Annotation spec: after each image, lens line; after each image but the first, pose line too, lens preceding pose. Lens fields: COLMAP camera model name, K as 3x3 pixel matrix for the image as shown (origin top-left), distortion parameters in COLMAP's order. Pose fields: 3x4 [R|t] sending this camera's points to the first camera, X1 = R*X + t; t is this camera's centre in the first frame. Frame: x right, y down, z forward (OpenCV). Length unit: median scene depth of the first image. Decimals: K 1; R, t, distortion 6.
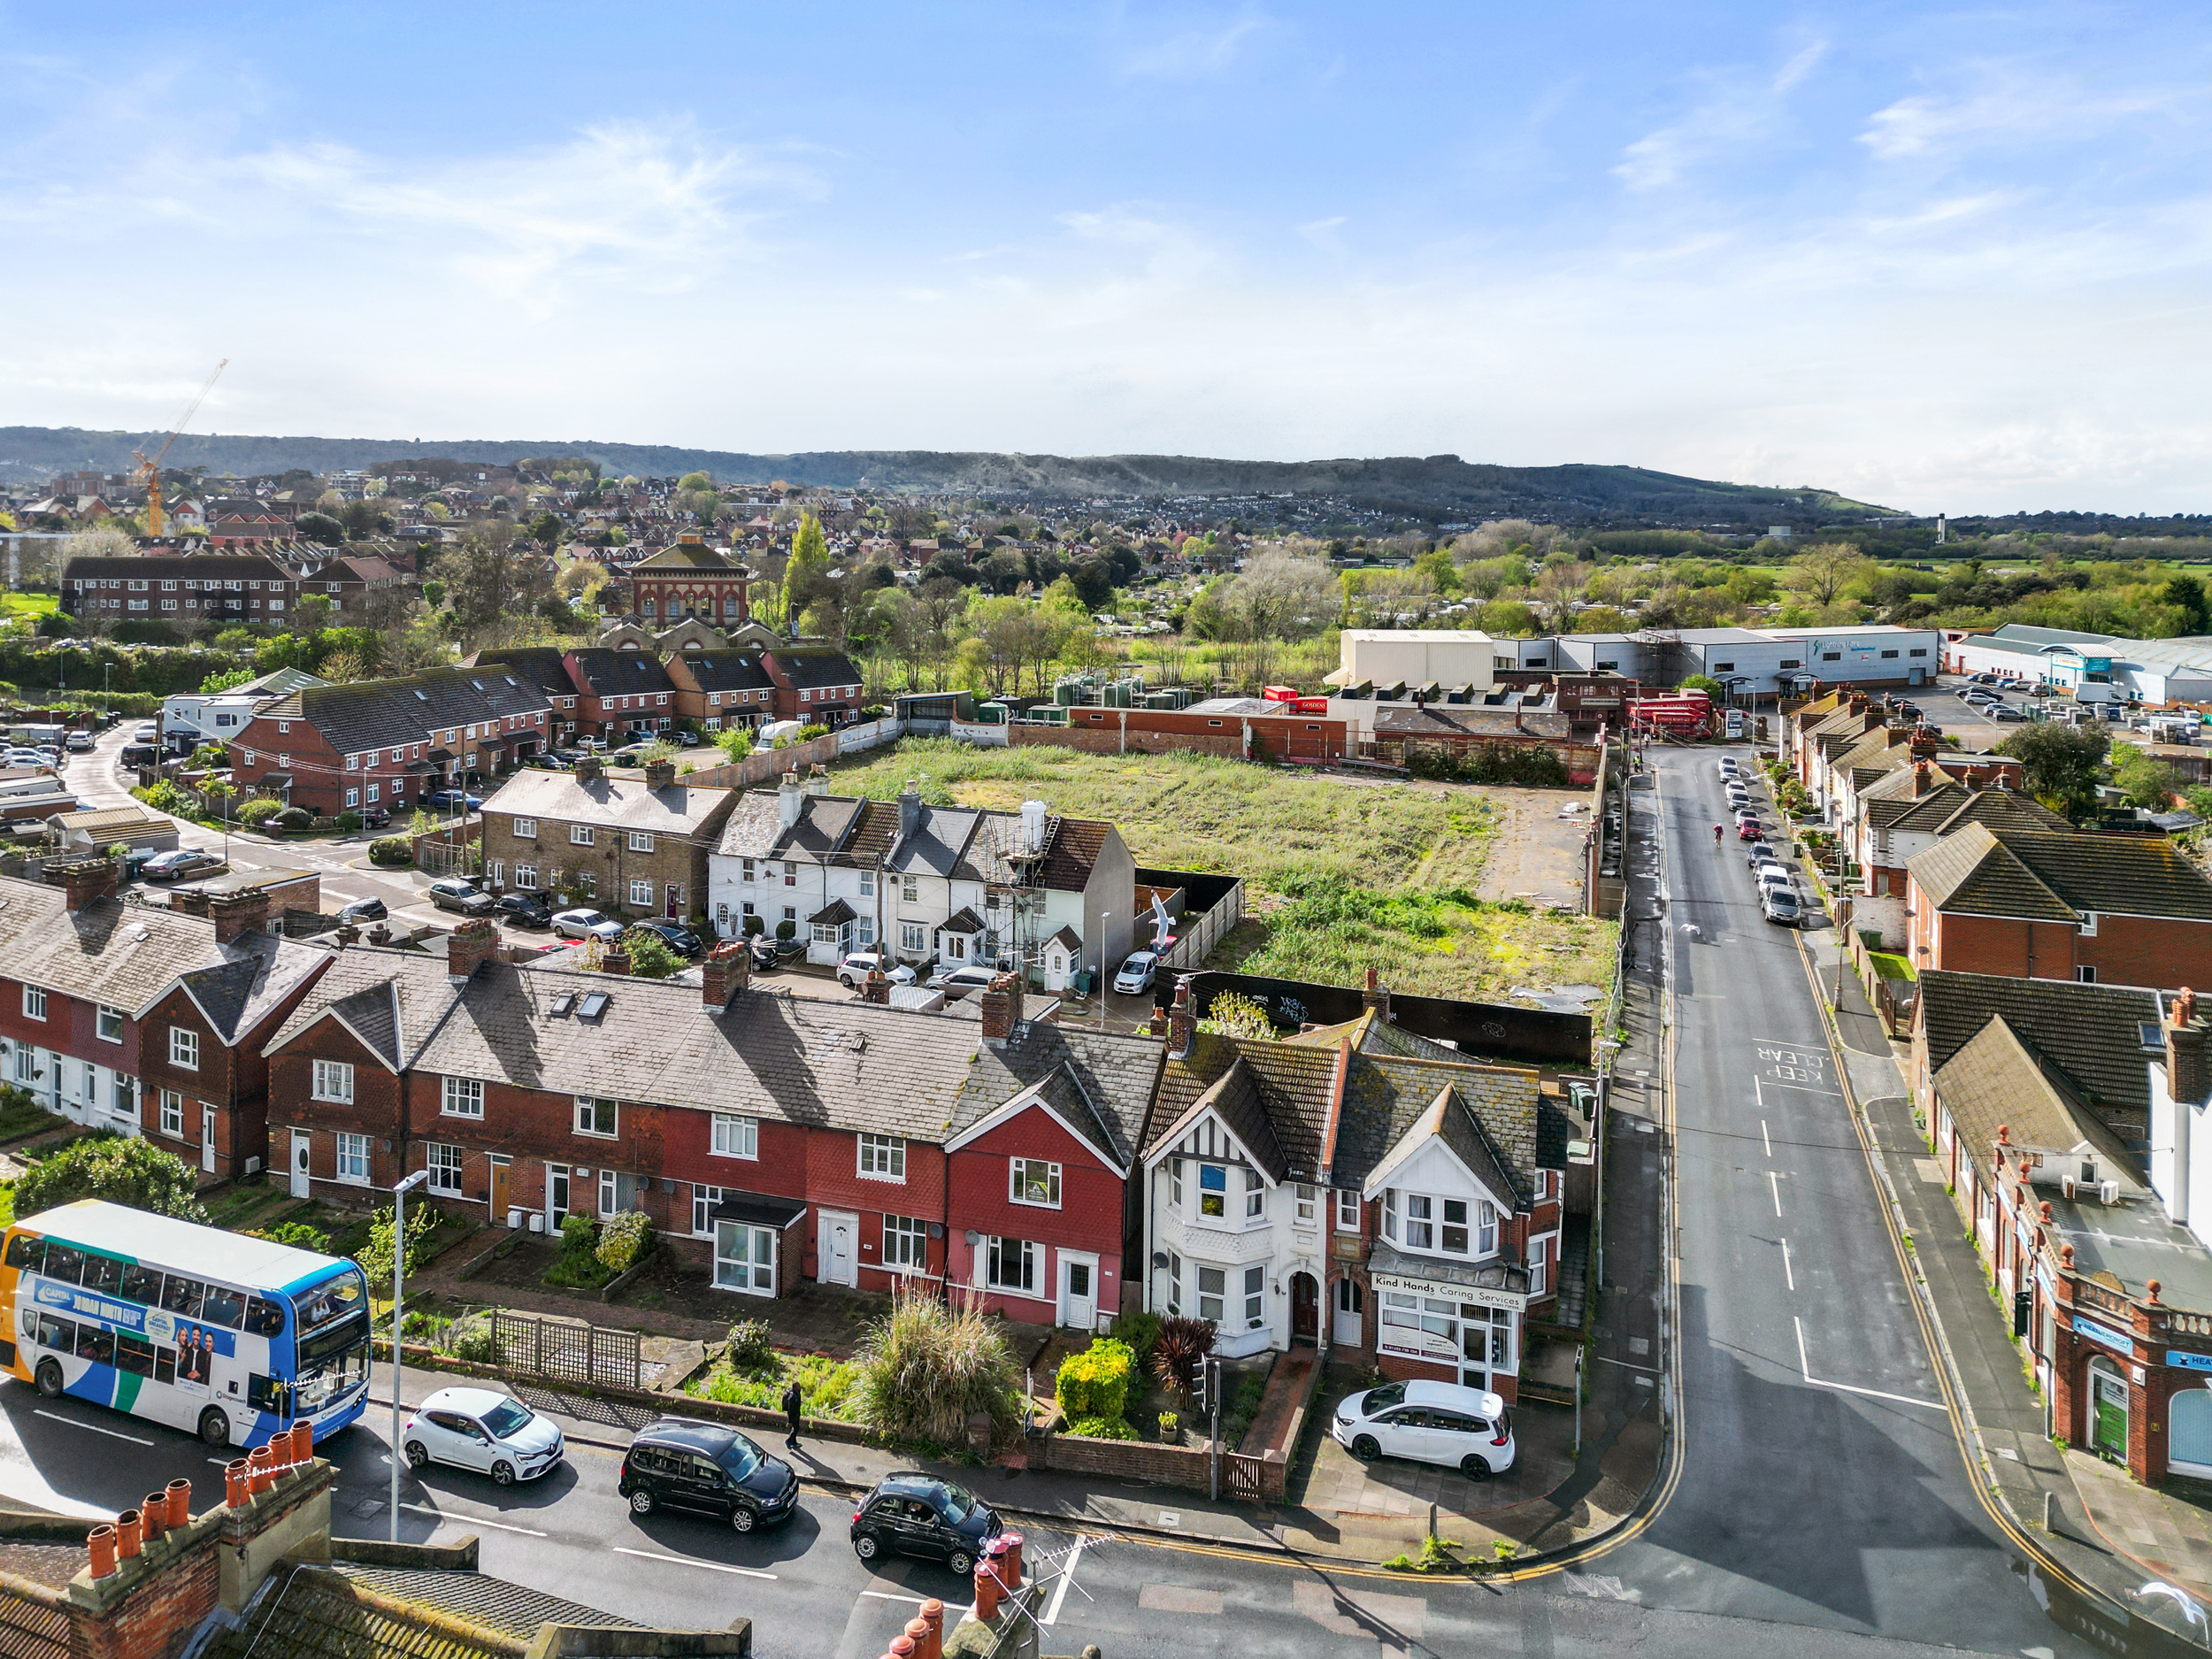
lens RADIAL K [[1666.9, 0, 1109.6], [0, 1666.9, 579.1], [0, 0, 1]] dist [0.059208, -0.043616]
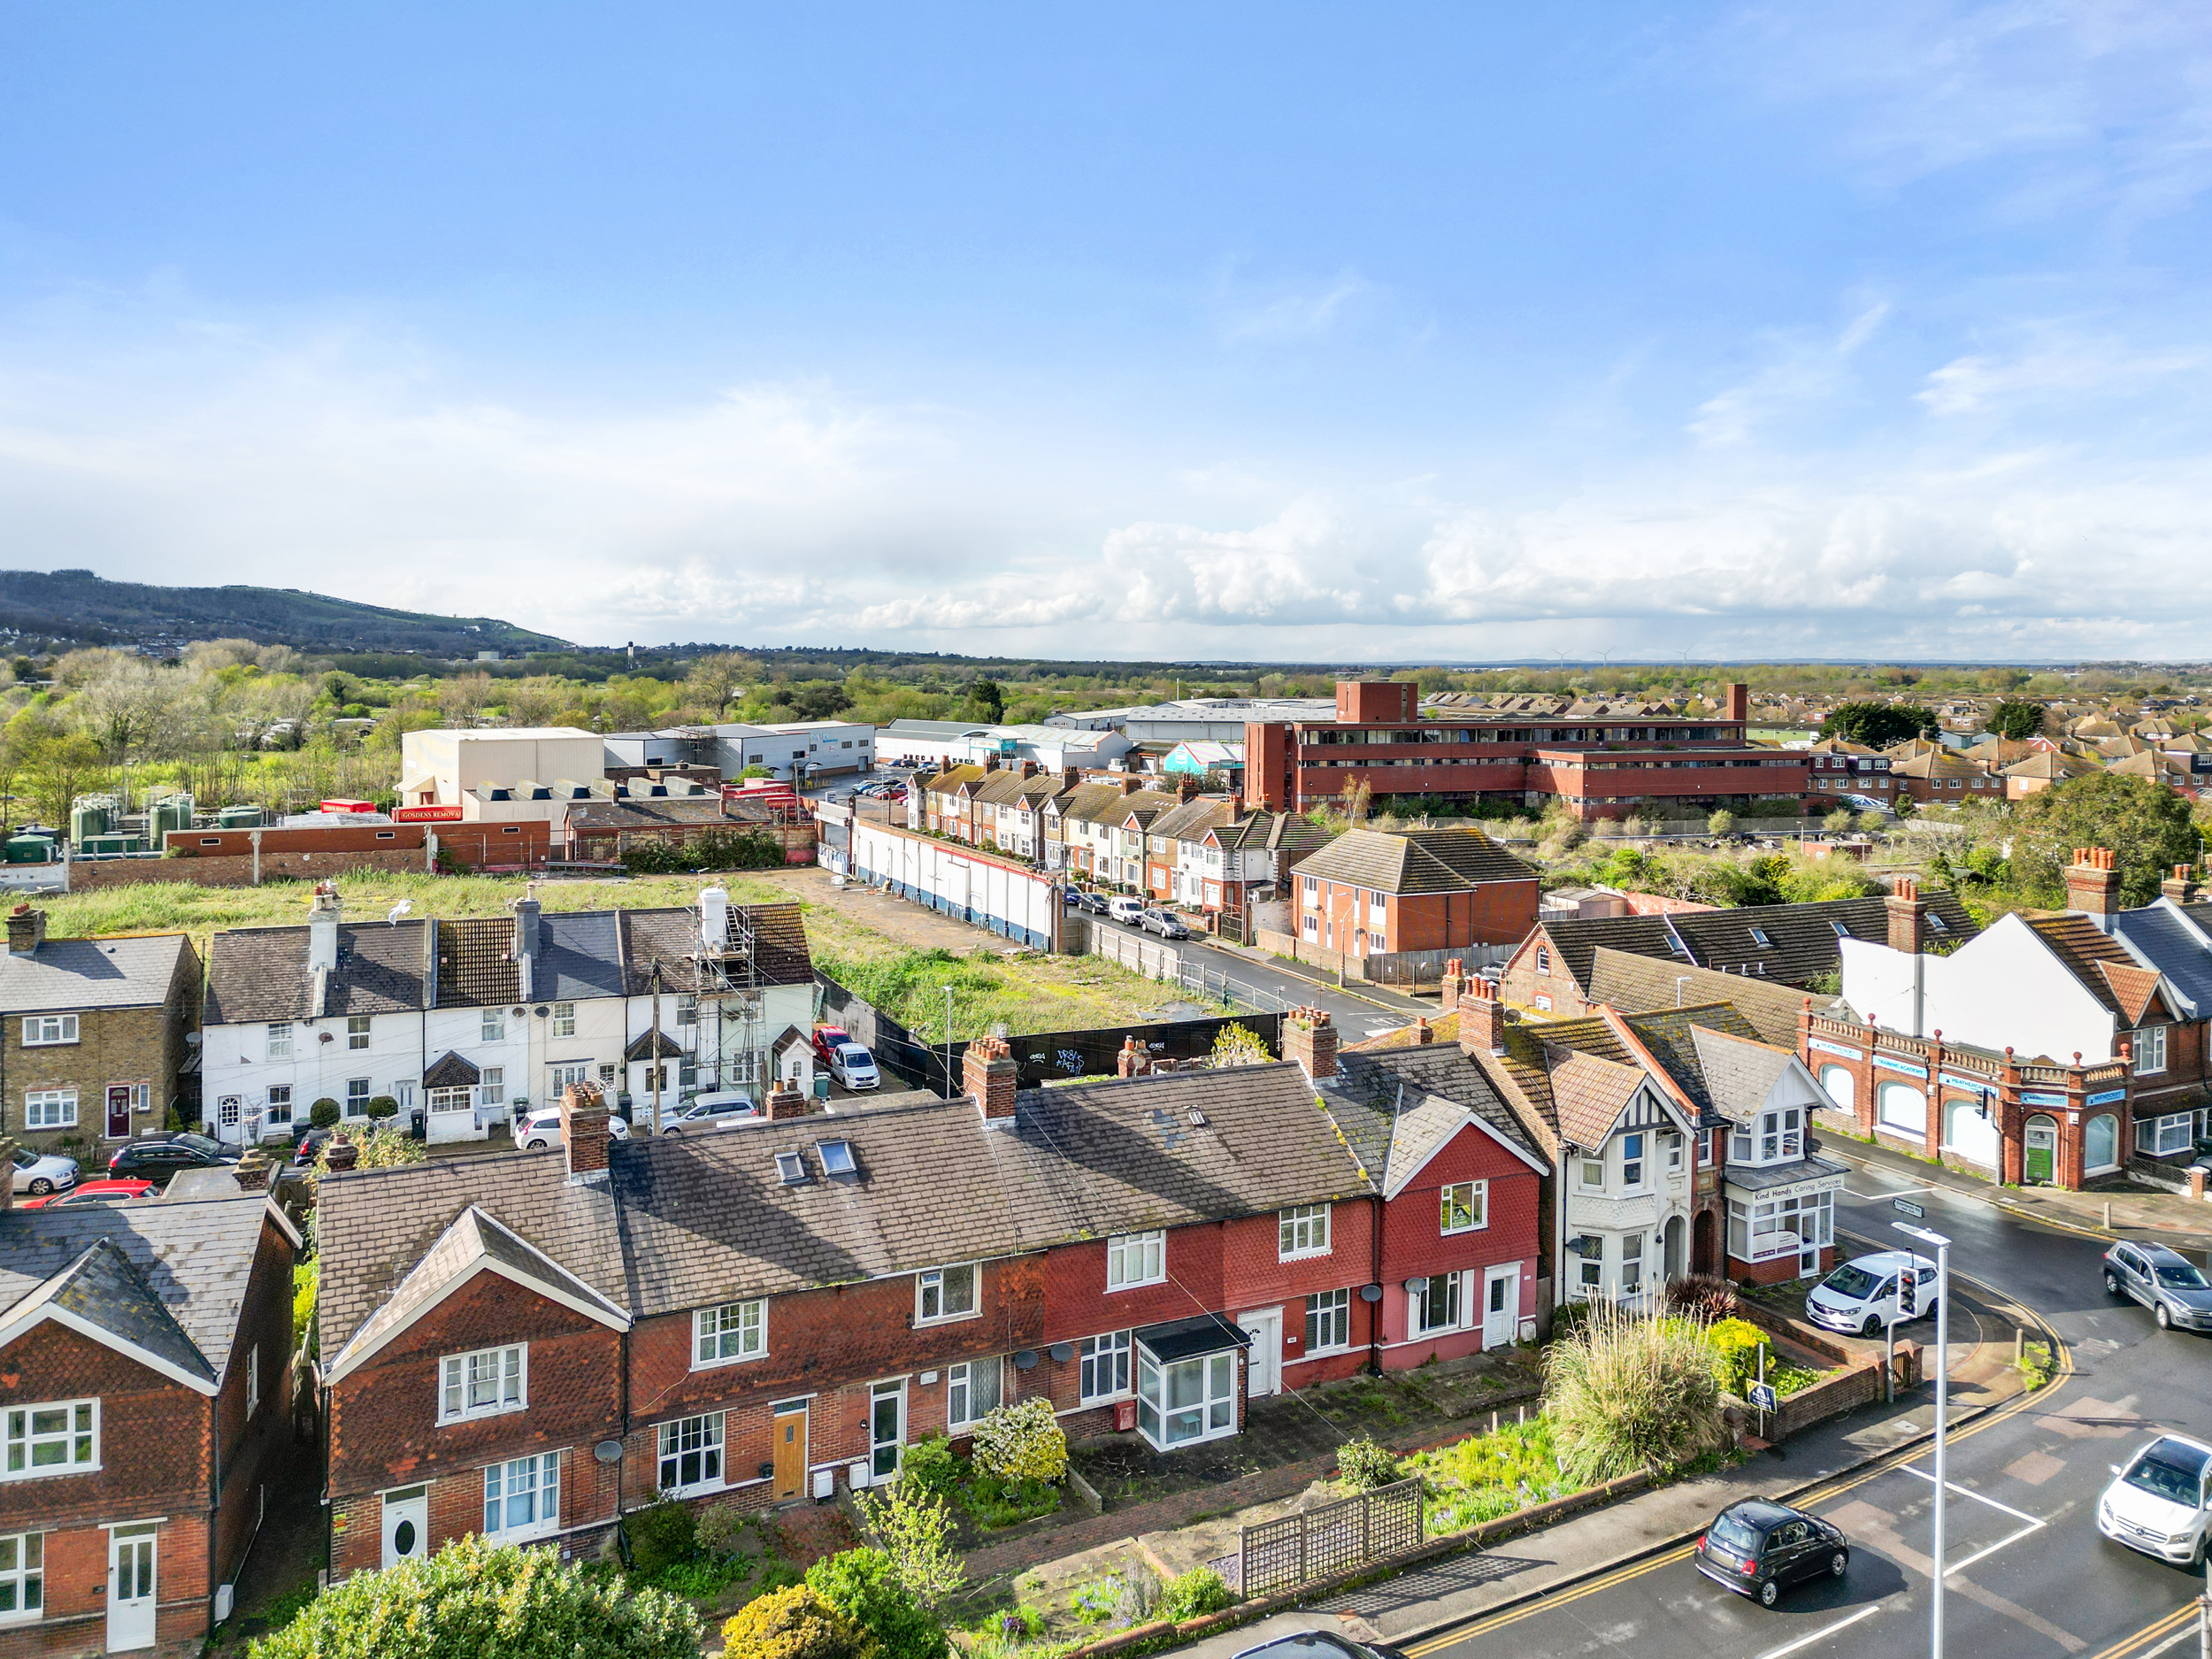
lens RADIAL K [[1595.7, 0, 1109.8], [0, 1595.7, 697.4], [0, 0, 1]] dist [0.056005, -0.049795]
pose [[0.695632, -0.013515, 0.718271, -0.751532], [0.019063, 0.999818, 0.000350, 0.063706], [-0.718146, 0.013449, 0.695763, 0.465873]]
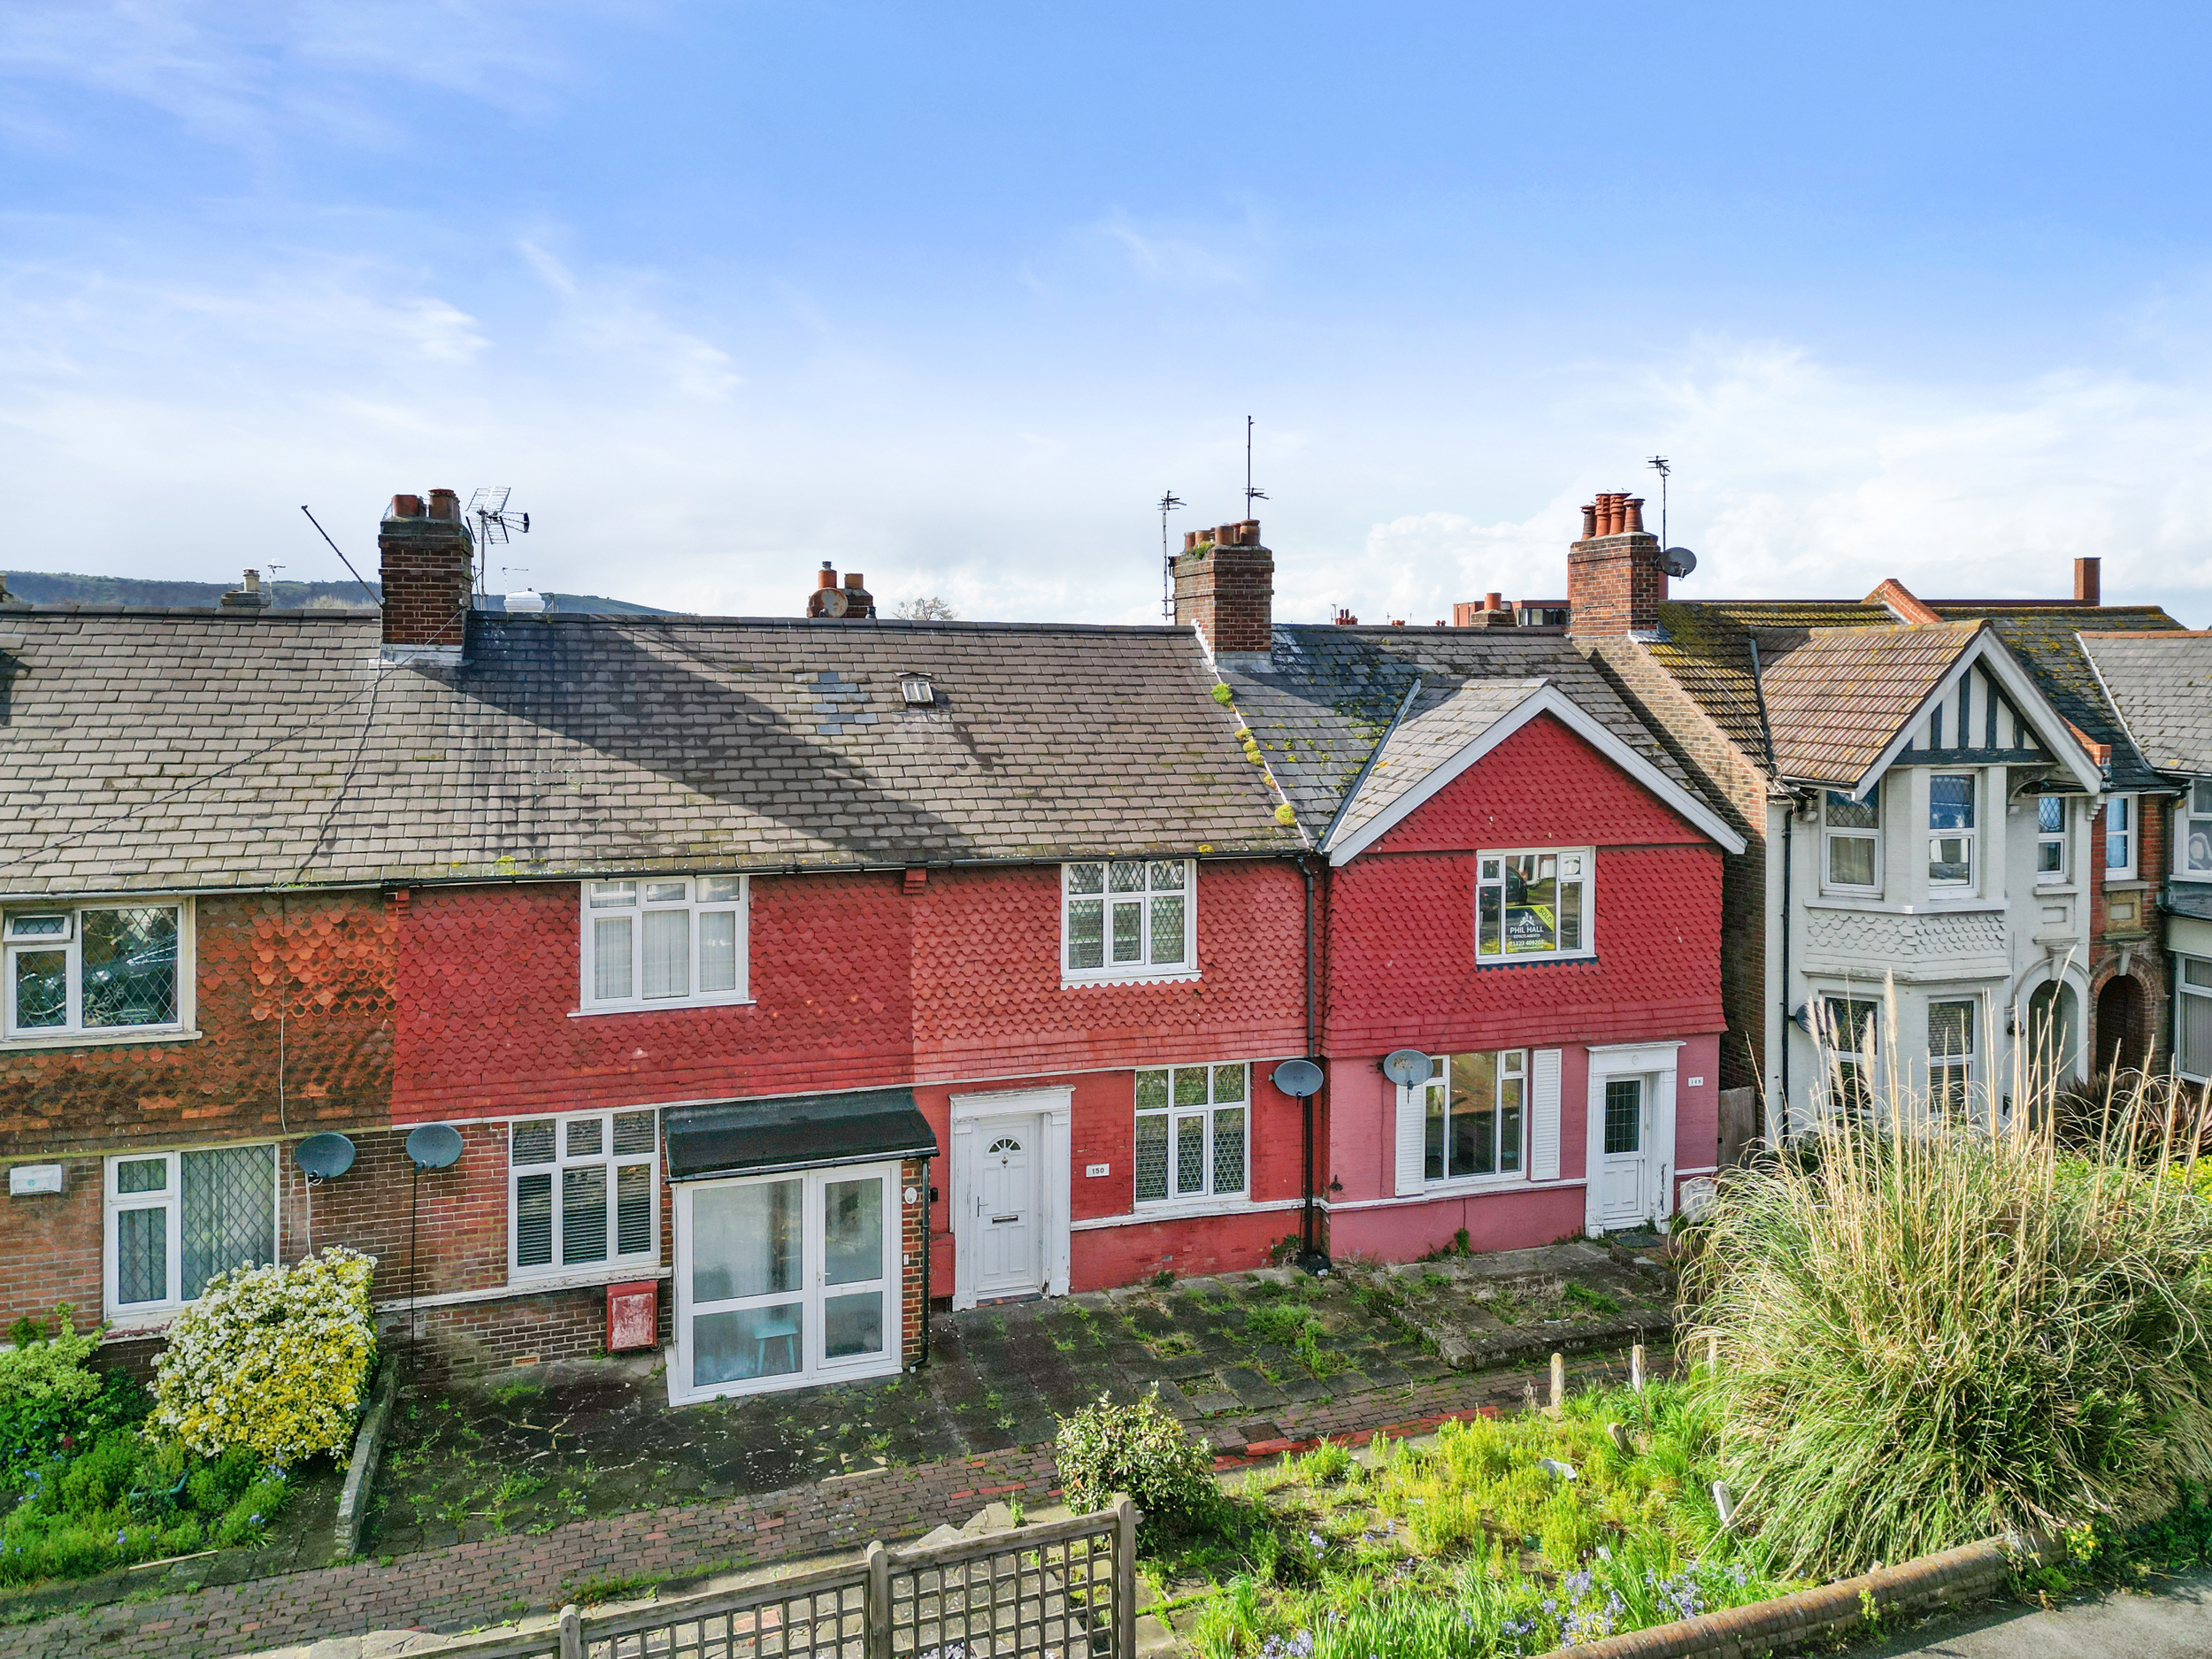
lens RADIAL K [[1595.7, 0, 1109.8], [0, 1595.7, 697.4], [0, 0, 1]] dist [0.056005, -0.049795]
pose [[0.803845, -0.022841, 0.594401, -0.329107], [0.030636, 0.999526, -0.003022, 0.279127], [-0.594050, 0.020639, 0.804163, 0.677239]]
